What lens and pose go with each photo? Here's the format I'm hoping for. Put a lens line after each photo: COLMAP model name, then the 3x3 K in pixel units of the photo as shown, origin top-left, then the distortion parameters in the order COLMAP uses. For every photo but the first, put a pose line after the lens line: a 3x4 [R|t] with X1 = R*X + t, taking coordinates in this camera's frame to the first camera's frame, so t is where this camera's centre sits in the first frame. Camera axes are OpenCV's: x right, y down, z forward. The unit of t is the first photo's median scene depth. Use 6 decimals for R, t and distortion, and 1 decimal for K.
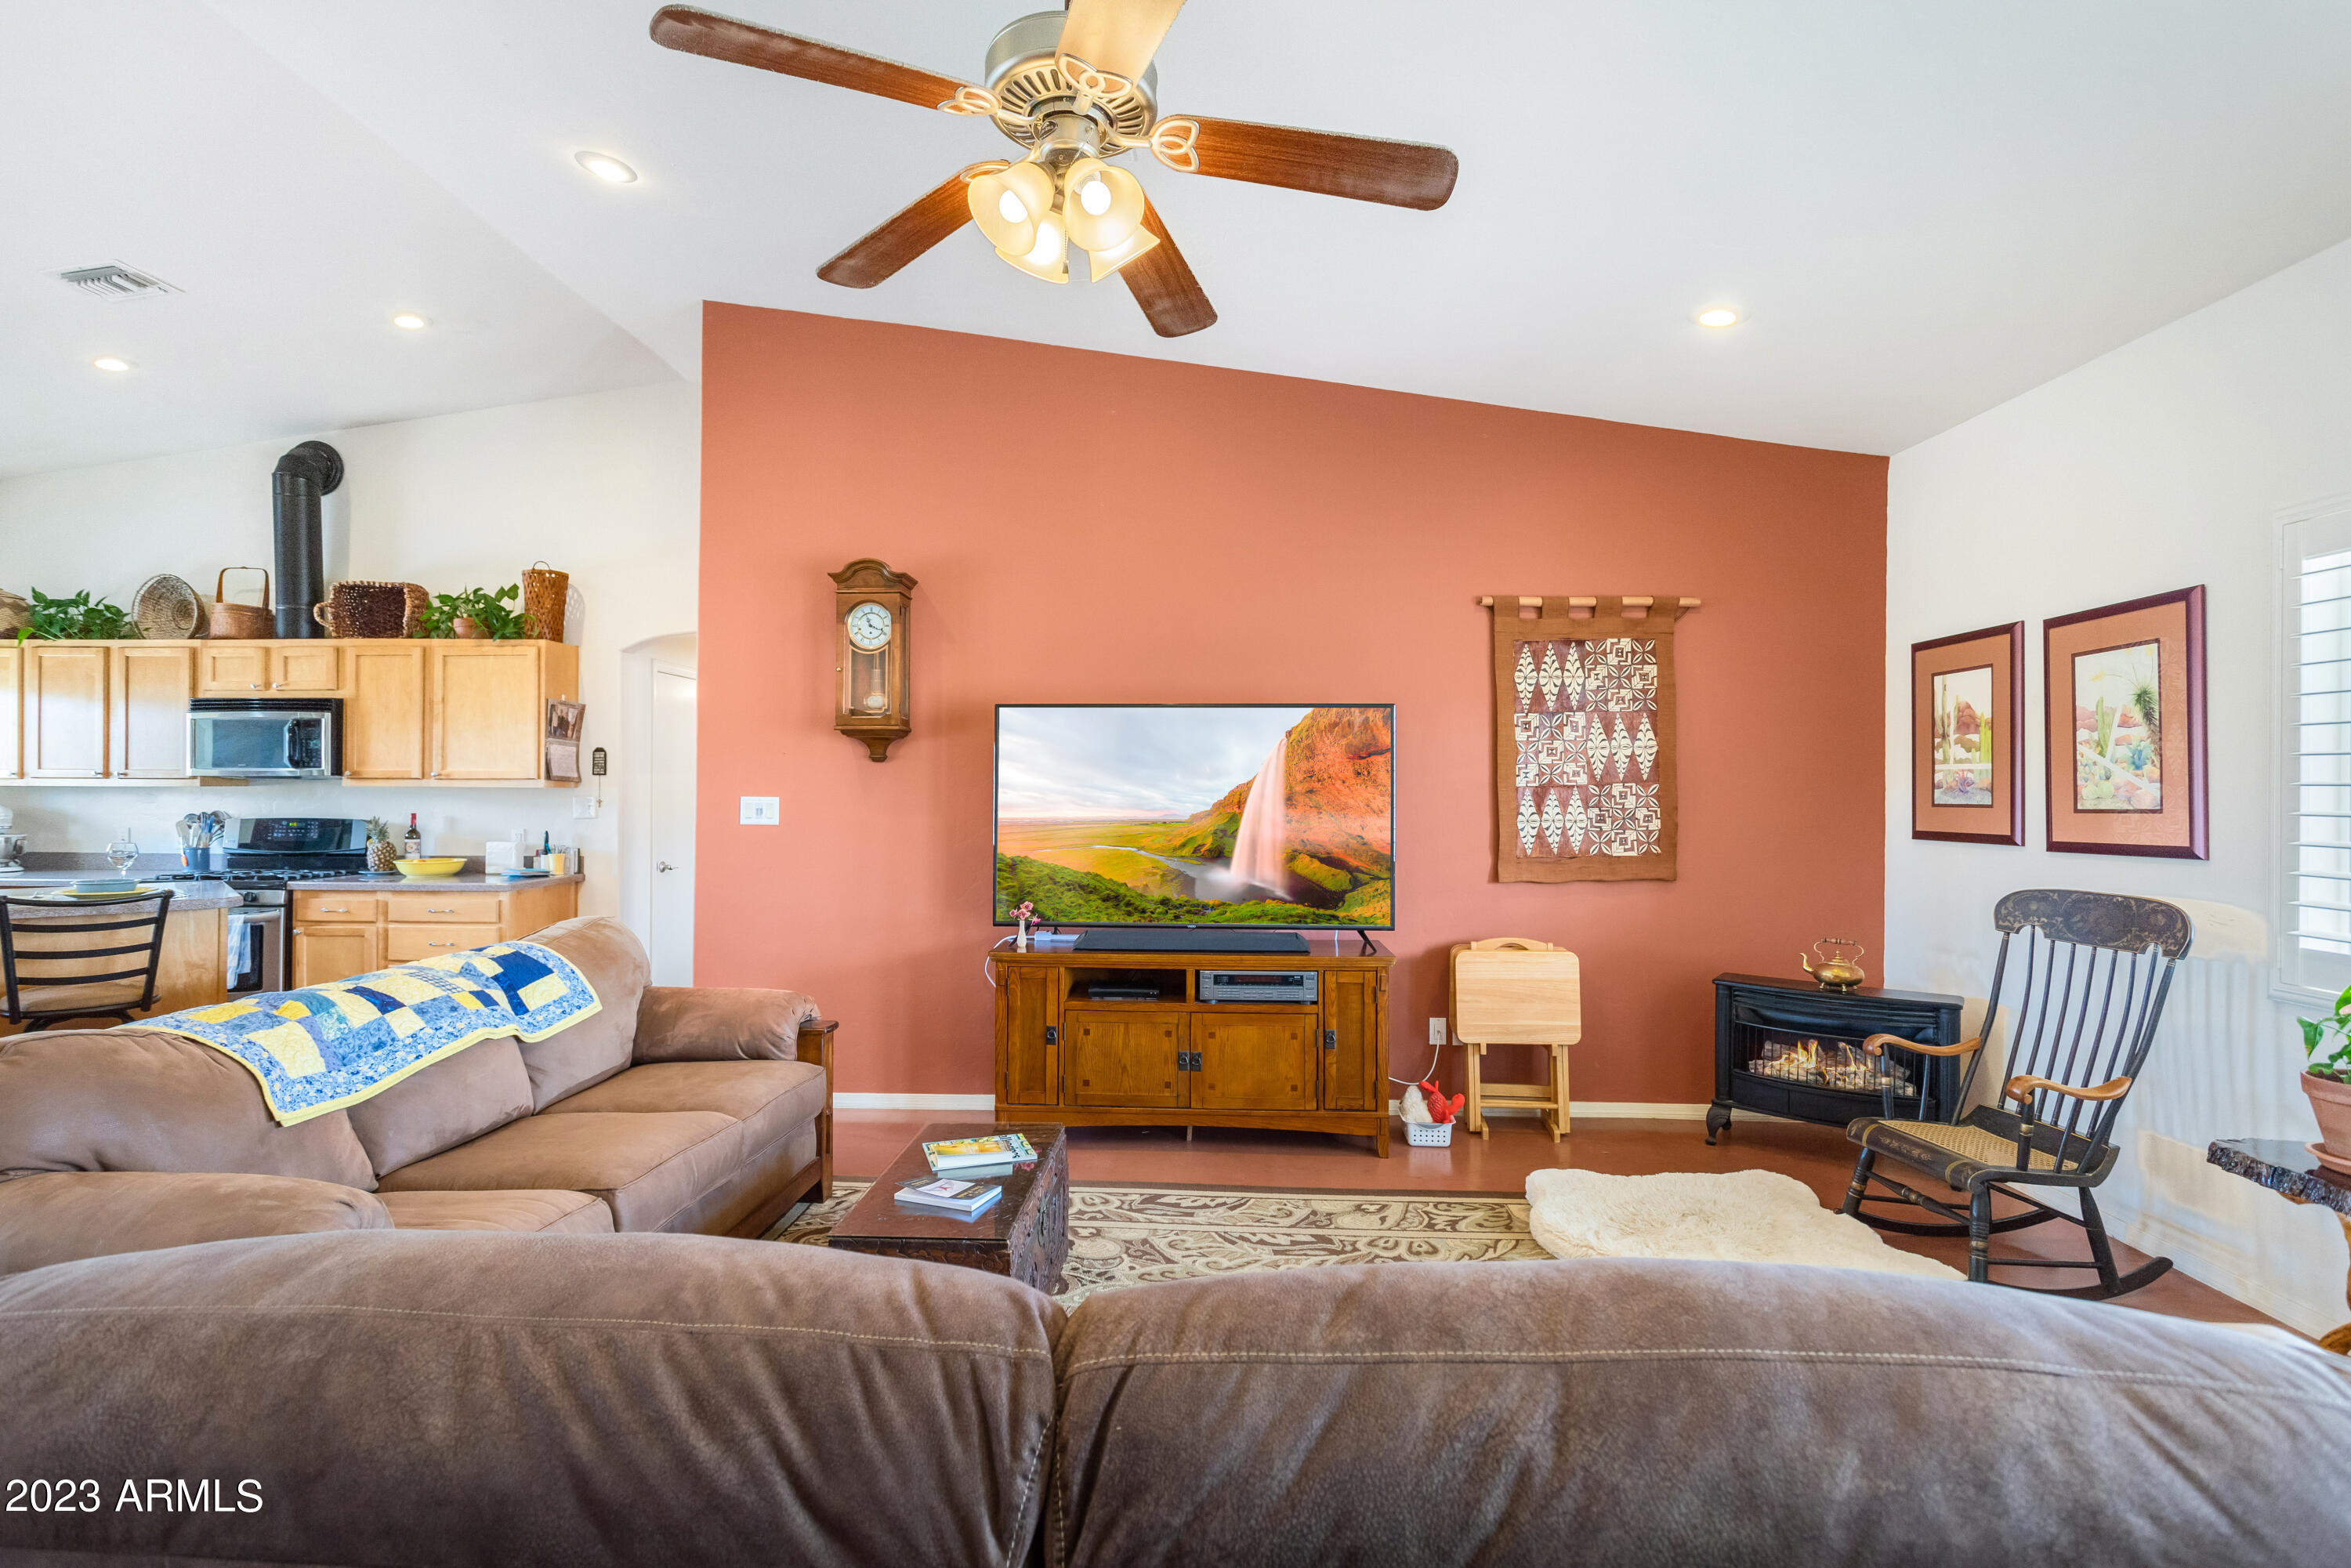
lens RADIAL K [[1118.2, 0, 1186.8], [0, 1118.2, 783.2], [0, 0, 1]] dist [0.003411, -0.000147]
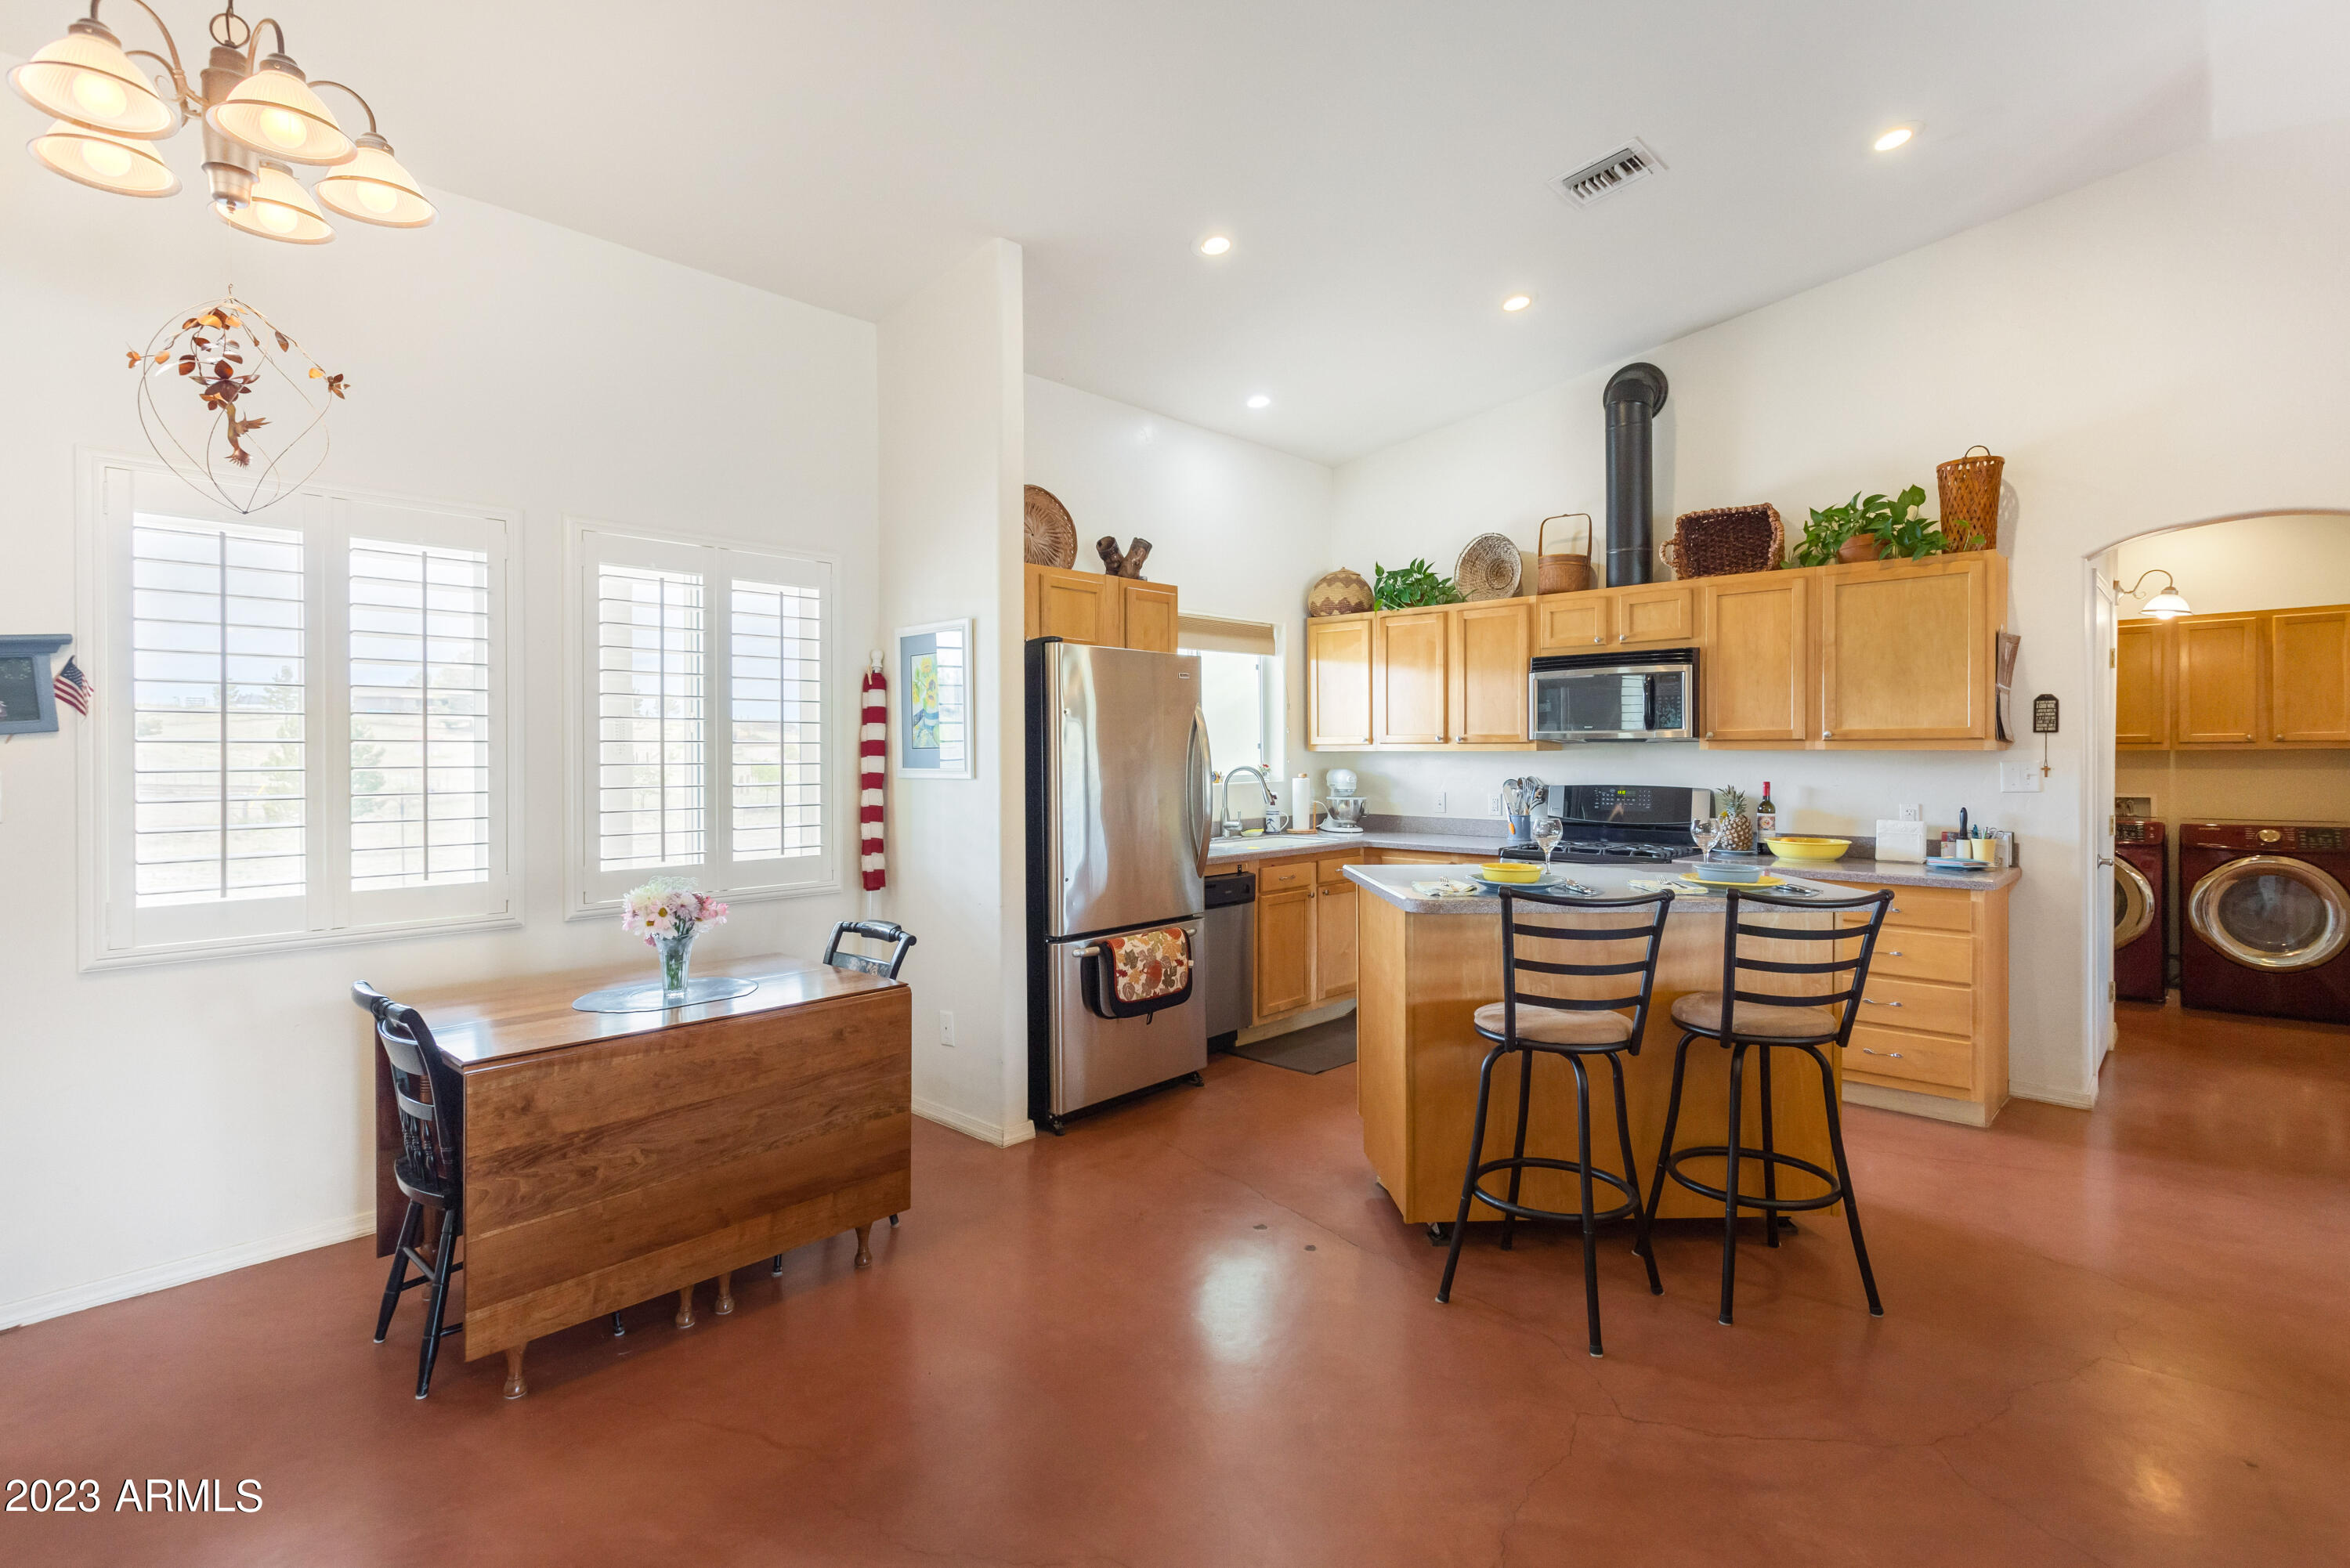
lens RADIAL K [[1117.7, 0, 1153.7], [0, 1117.7, 756.8], [0, 0, 1]] dist [0.003411, -0.000147]
pose [[0.762858, -0.002172, -0.646563, -0.616740], [0.008354, 0.999944, 0.006497, -0.001119], [0.646513, -0.010358, 0.762833, 0.089936]]
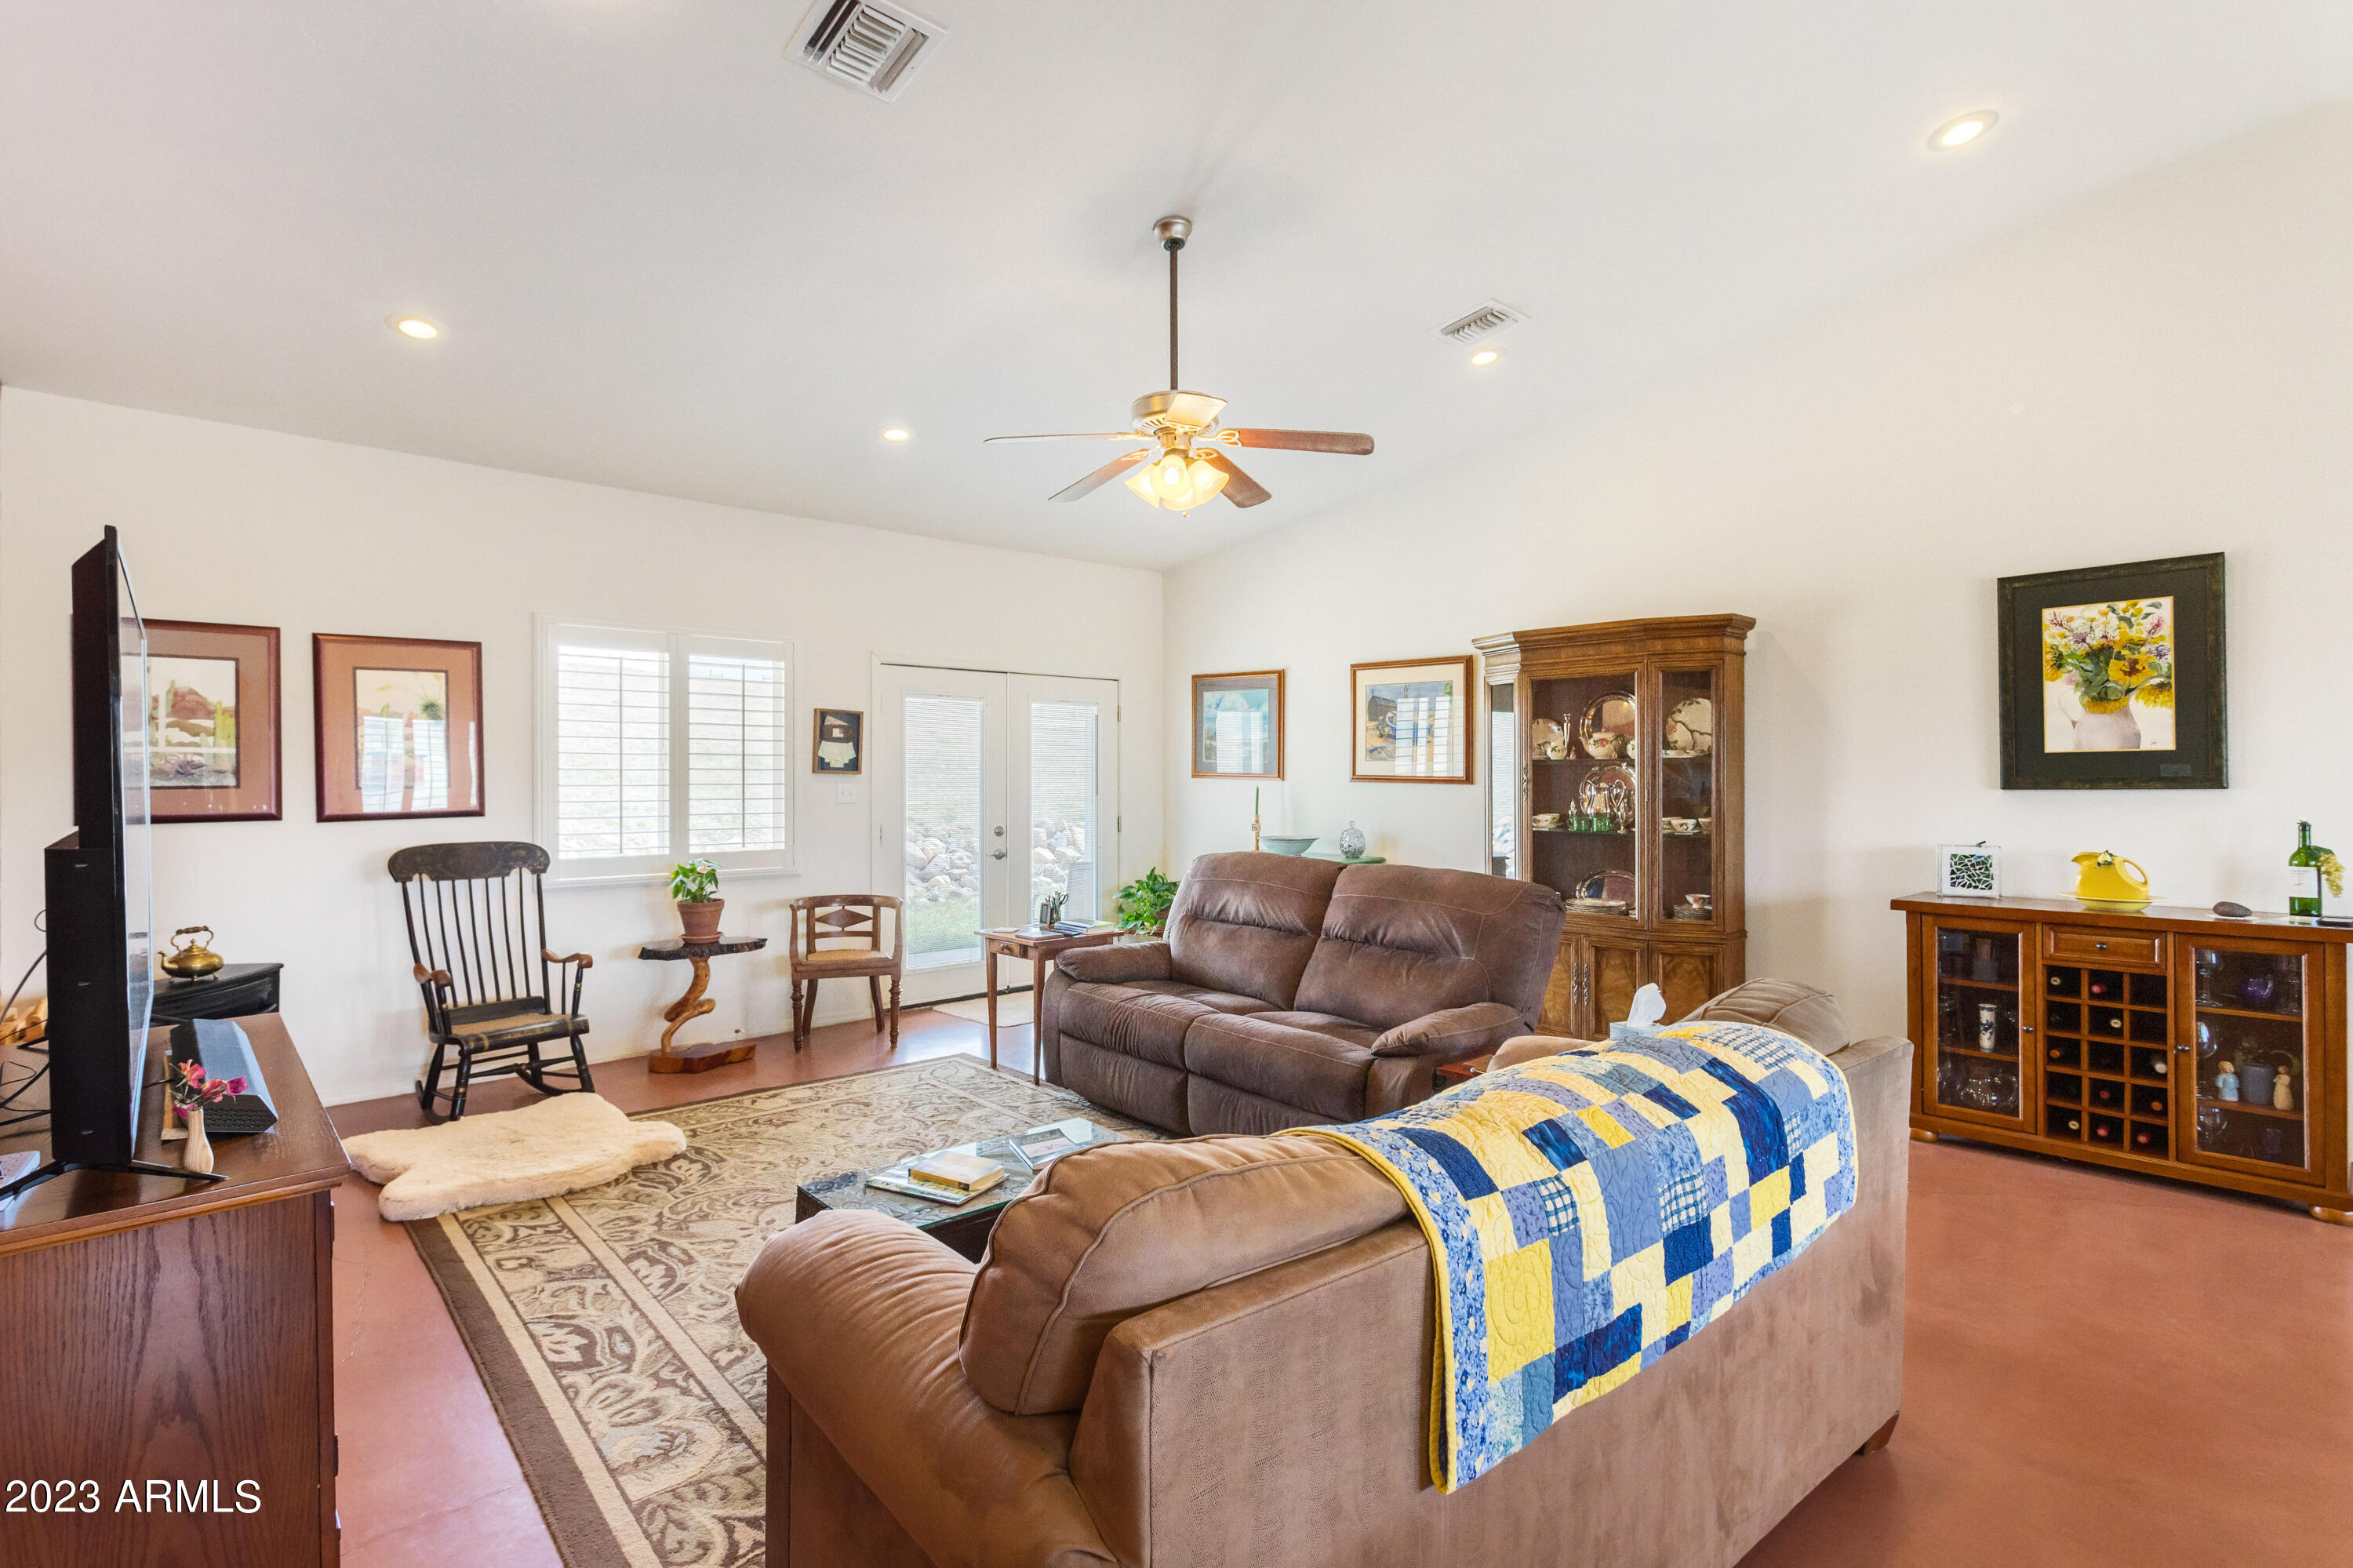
lens RADIAL K [[1119.3, 0, 1176.8], [0, 1119.3, 779.9], [0, 0, 1]] dist [0.003411, -0.000147]
pose [[-0.701460, -0.005855, 0.712685, -0.645478], [-0.005042, 0.999982, 0.003252, 0.004725], [-0.712691, -0.001313, -0.701477, 1.005732]]
